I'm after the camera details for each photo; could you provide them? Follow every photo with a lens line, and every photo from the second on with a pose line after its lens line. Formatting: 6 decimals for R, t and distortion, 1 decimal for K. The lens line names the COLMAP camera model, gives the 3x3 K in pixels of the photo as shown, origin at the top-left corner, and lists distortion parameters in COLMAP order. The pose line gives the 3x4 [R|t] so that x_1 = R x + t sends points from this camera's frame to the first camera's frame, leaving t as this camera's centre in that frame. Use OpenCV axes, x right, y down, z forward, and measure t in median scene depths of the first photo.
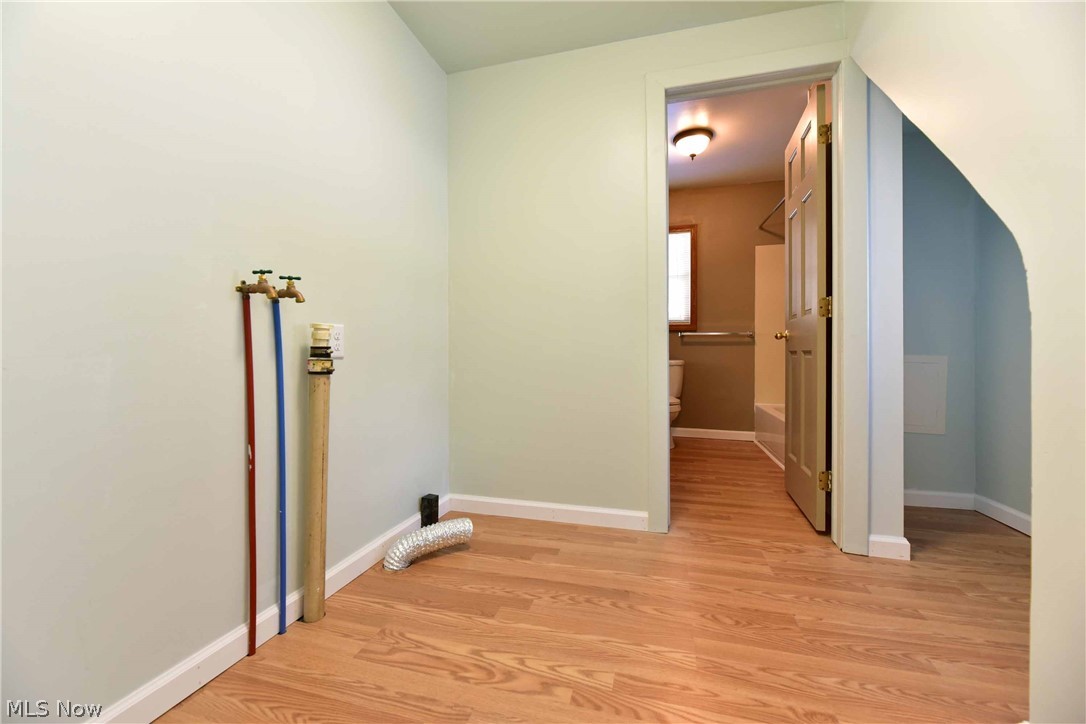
lens RADIAL K [[446.8, 0, 549.9], [0, 446.8, 356.3], [0, 0, 1]] dist [-0.000736, -0.000109]
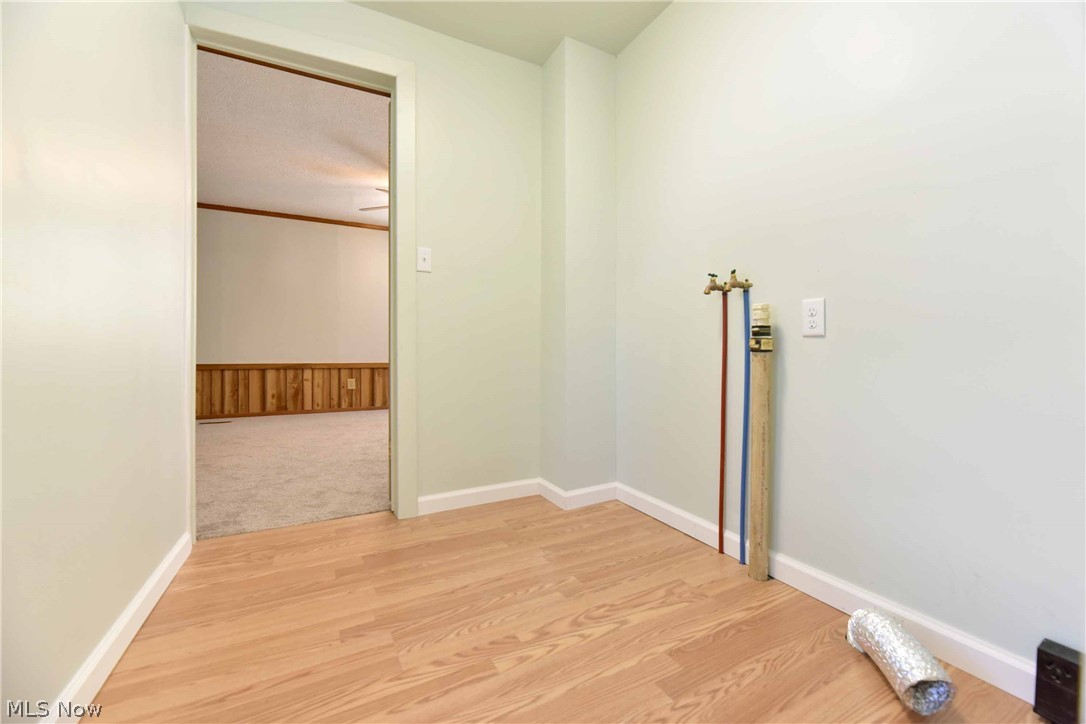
lens RADIAL K [[446.8, 0, 549.9], [0, 446.8, 356.3], [0, 0, 1]] dist [-0.000736, -0.000109]
pose [[-0.735824, 0.005599, -0.677150, 0.655775], [-0.006101, 0.999870, 0.014897, 0.043177], [0.677145, 0.015093, -0.735694, 1.656078]]
